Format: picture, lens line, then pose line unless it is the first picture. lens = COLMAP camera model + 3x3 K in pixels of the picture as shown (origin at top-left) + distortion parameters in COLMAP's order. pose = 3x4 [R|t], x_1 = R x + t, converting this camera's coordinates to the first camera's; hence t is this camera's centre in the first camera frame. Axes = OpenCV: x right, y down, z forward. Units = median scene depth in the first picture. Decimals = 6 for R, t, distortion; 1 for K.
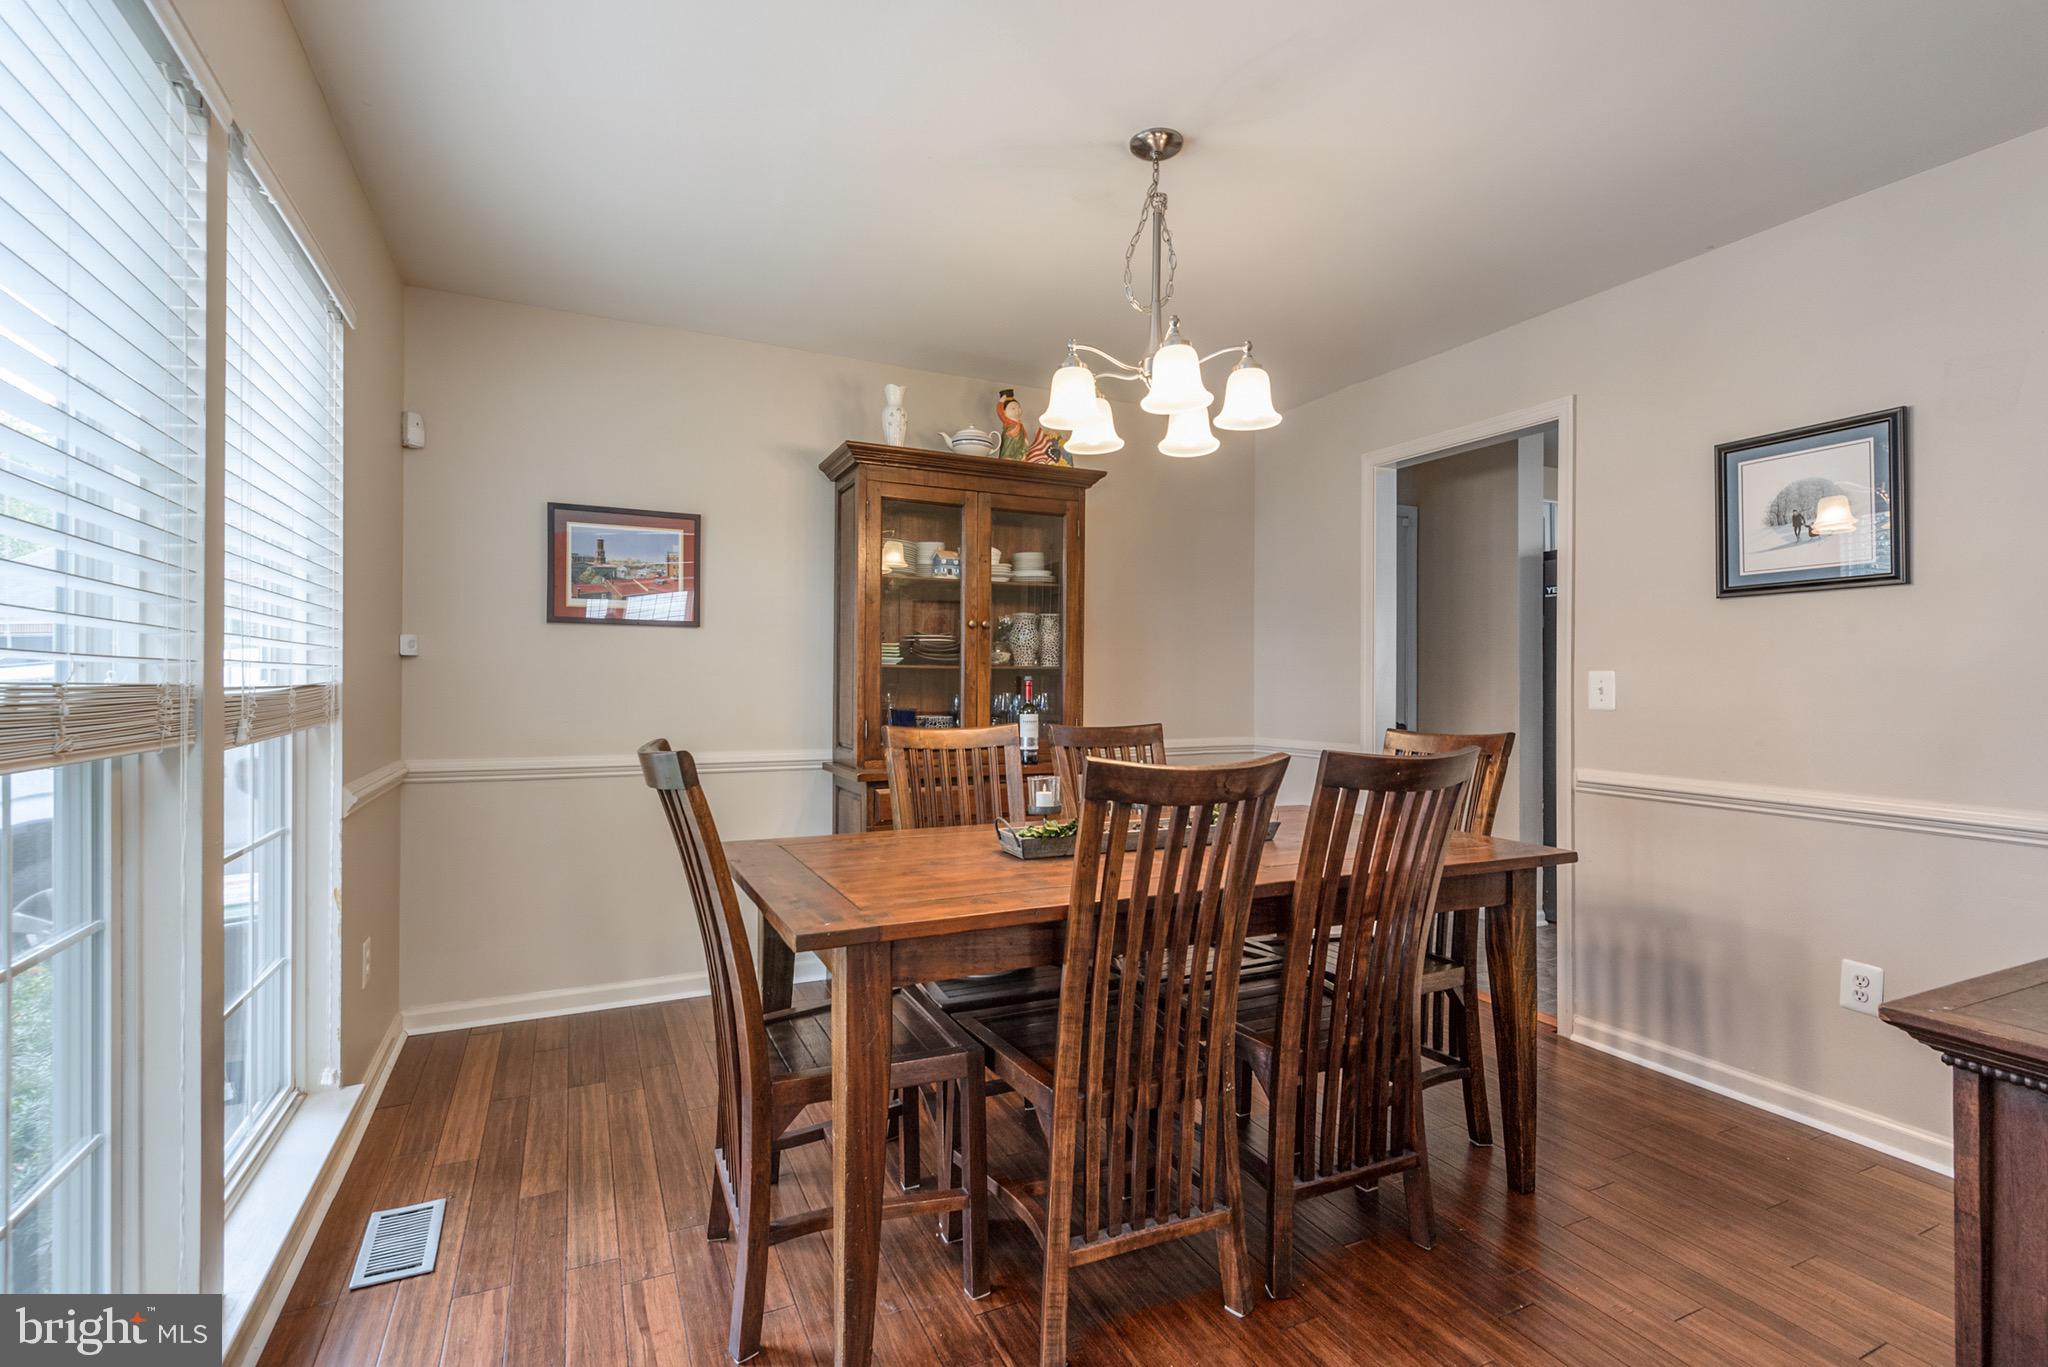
lens RADIAL K [[941.8, 0, 1022.7], [0, 941.8, 680.6], [0, 0, 1]] dist [0.009757, -0.001237]
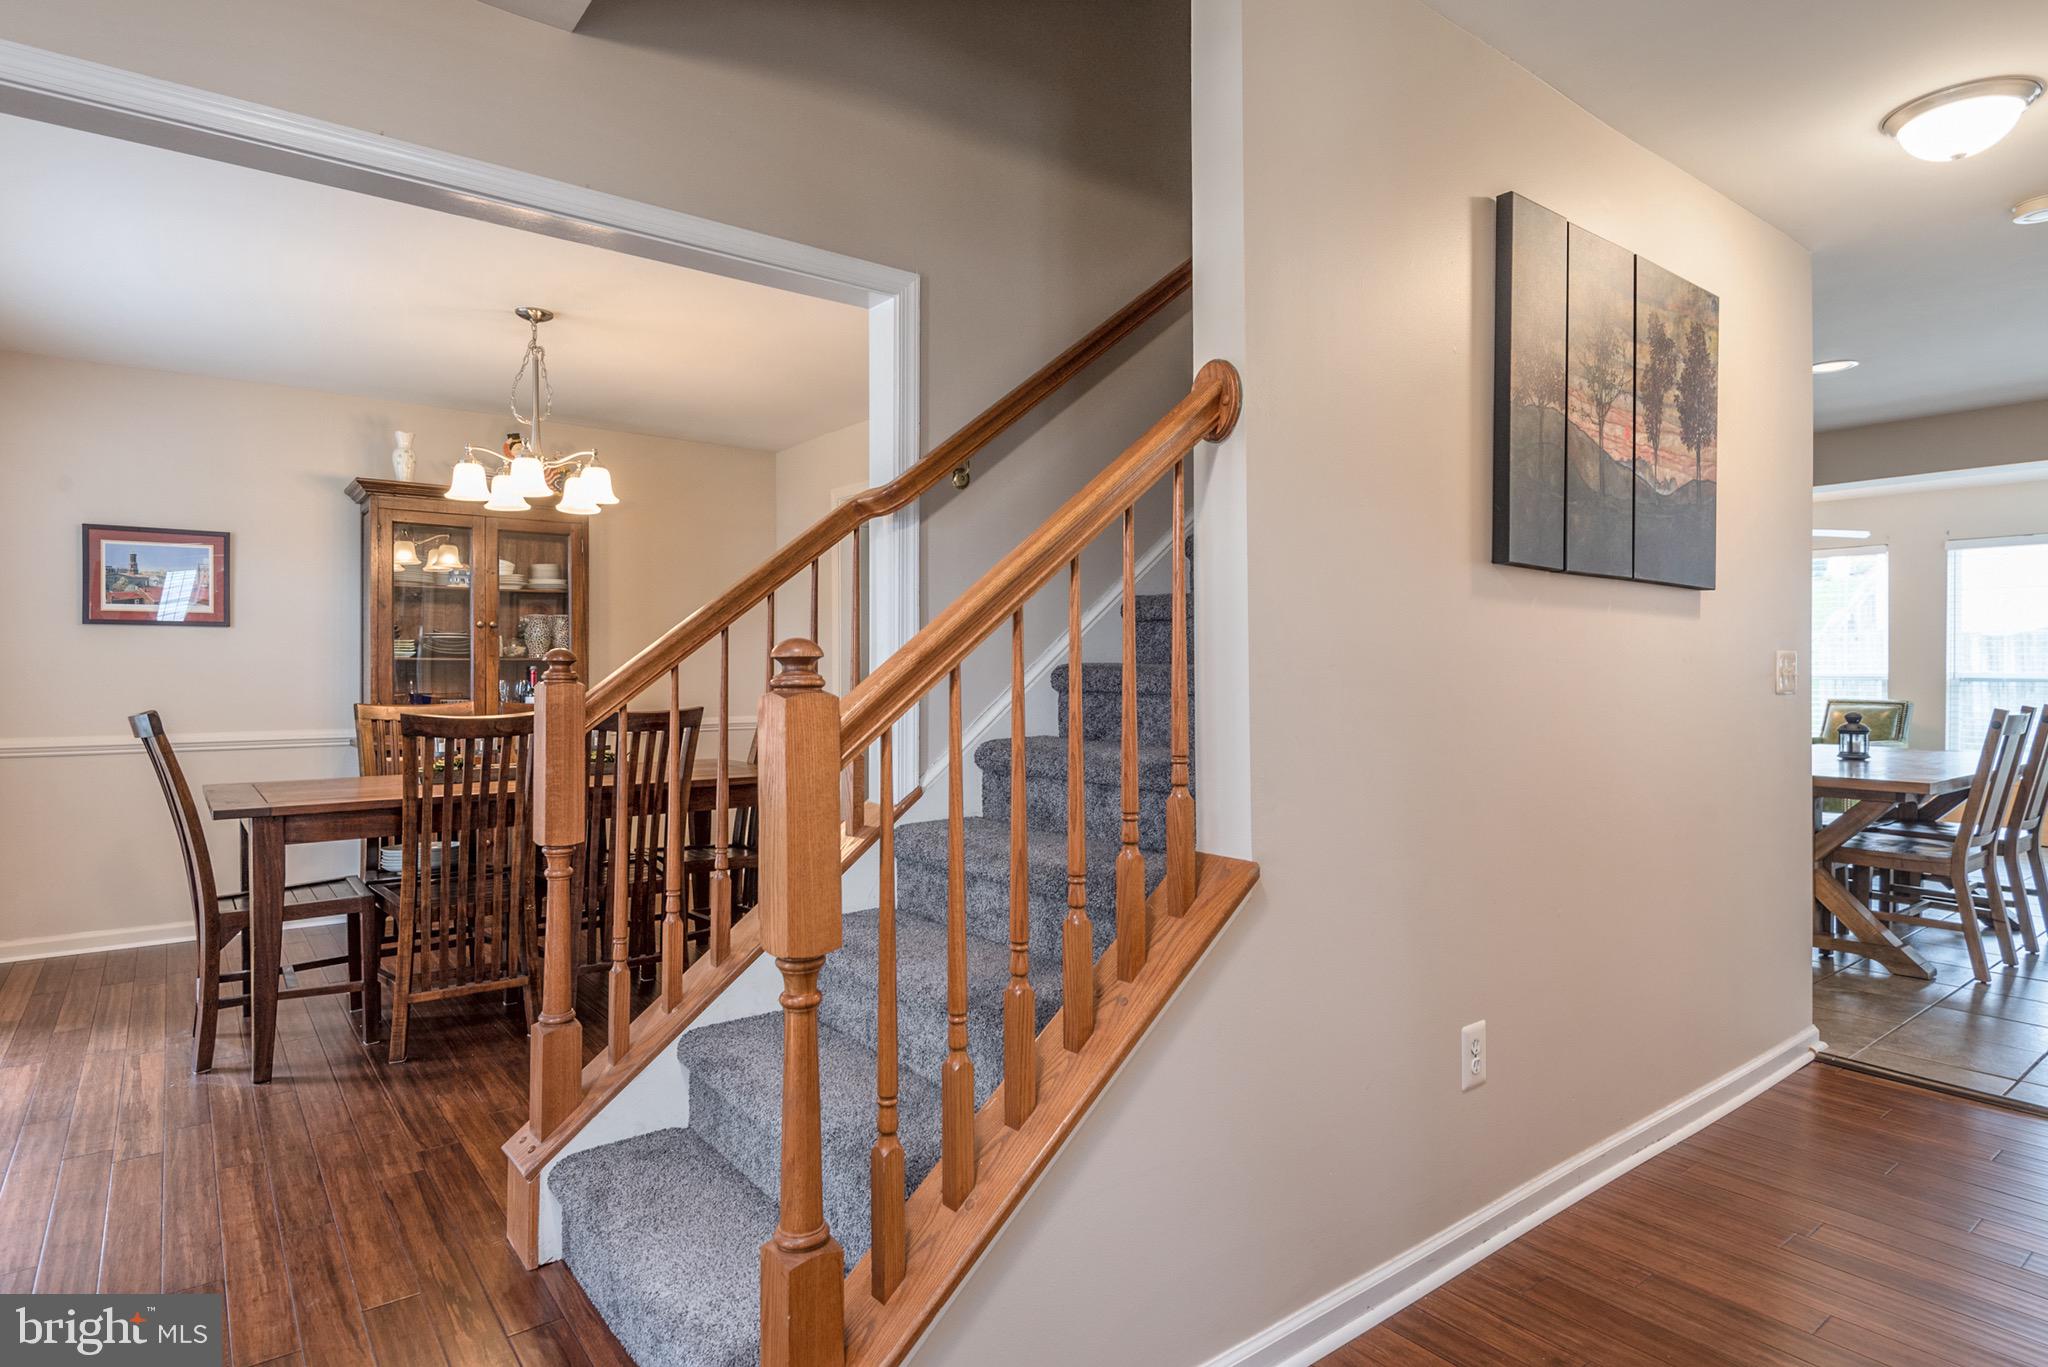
lens RADIAL K [[1106.5, 0, 1027.8], [0, 1106.5, 672.2], [0, 0, 1]] dist [-0.002941, -0.004143]
pose [[0.976951, -0.006322, 0.213370, 0.365145], [0.005306, 0.999972, 0.005334, -0.000883], [-0.213398, -0.004079, 0.976957, -0.614893]]
